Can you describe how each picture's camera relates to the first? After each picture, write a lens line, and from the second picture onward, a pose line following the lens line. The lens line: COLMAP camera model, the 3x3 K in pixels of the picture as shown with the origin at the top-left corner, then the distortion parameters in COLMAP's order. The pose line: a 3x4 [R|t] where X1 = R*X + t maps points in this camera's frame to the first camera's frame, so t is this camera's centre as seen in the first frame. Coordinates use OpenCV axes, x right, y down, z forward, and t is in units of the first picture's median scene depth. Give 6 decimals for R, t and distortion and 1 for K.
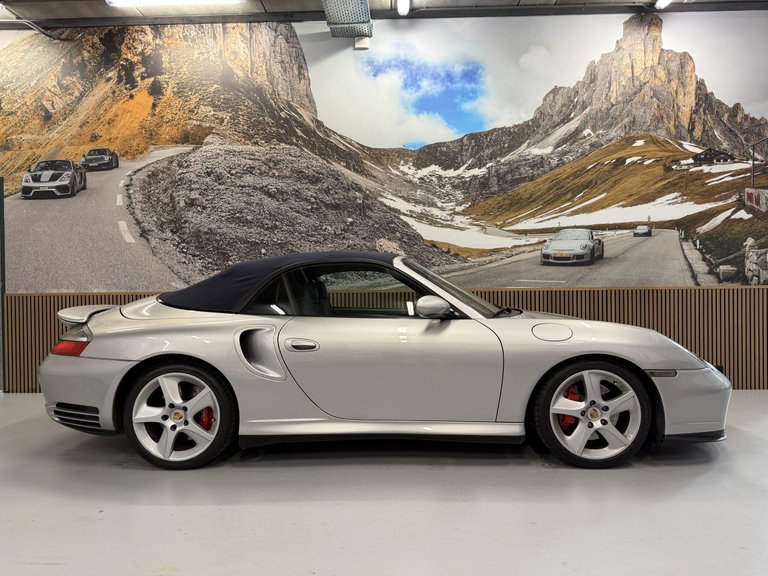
lens RADIAL K [[543.4, 0, 382.1], [0, 543.4, 295.8], [0, 0, 1]] dist [0.039929, -0.052800]
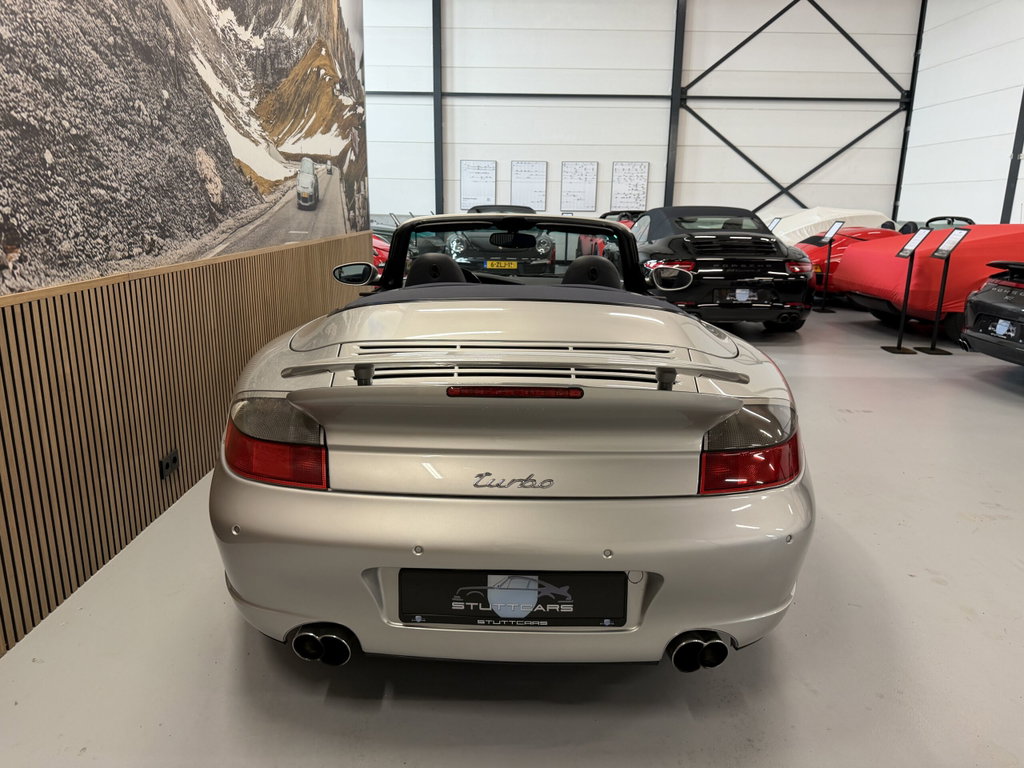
lens RADIAL K [[724.6, 0, 499.4], [0, 724.6, 393.8], [0, 0, 1]] dist [0.039929, -0.052800]
pose [[-0.021572, -0.242708, 0.969859, -0.684793], [0.001437, 0.970077, 0.242795, -0.052234], [-0.999766, 0.006631, -0.020578, 0.763352]]
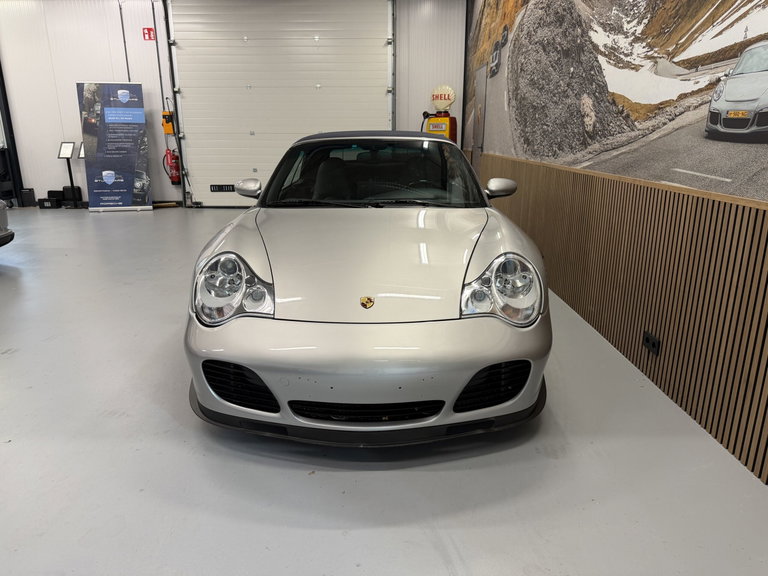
lens RADIAL K [[543.4, 0, 382.3], [0, 543.4, 289.9], [0, 0, 1]] dist [0.039929, -0.052800]
pose [[0.038784, 0.284091, -0.958013, 0.752155], [-0.014430, 0.958793, 0.283738, -0.060326], [0.999143, 0.002819, 0.041286, 0.718034]]
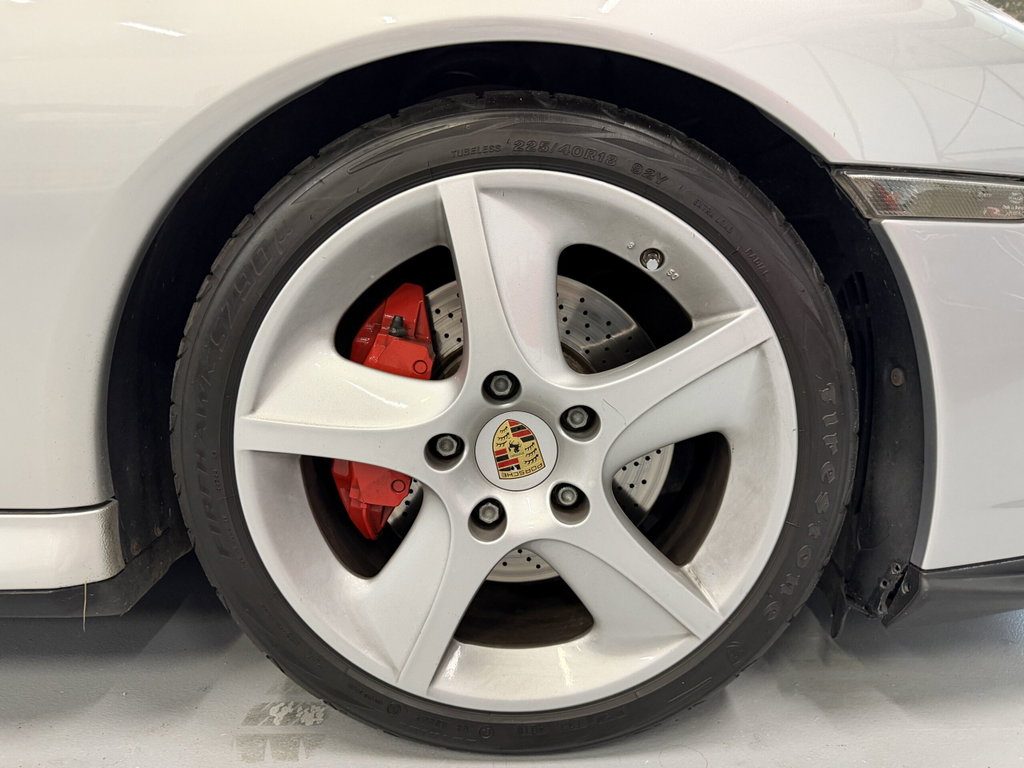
lens RADIAL K [[724.6, 0, 508.5], [0, 724.6, 385.8], [0, 0, 1]] dist [0.039929, -0.052800]
pose [[0.997849, -0.002268, 0.065515, 0.213038], [-0.011118, 0.979068, 0.203228, 0.087348], [-0.064604, -0.203519, 0.976937, 0.454308]]
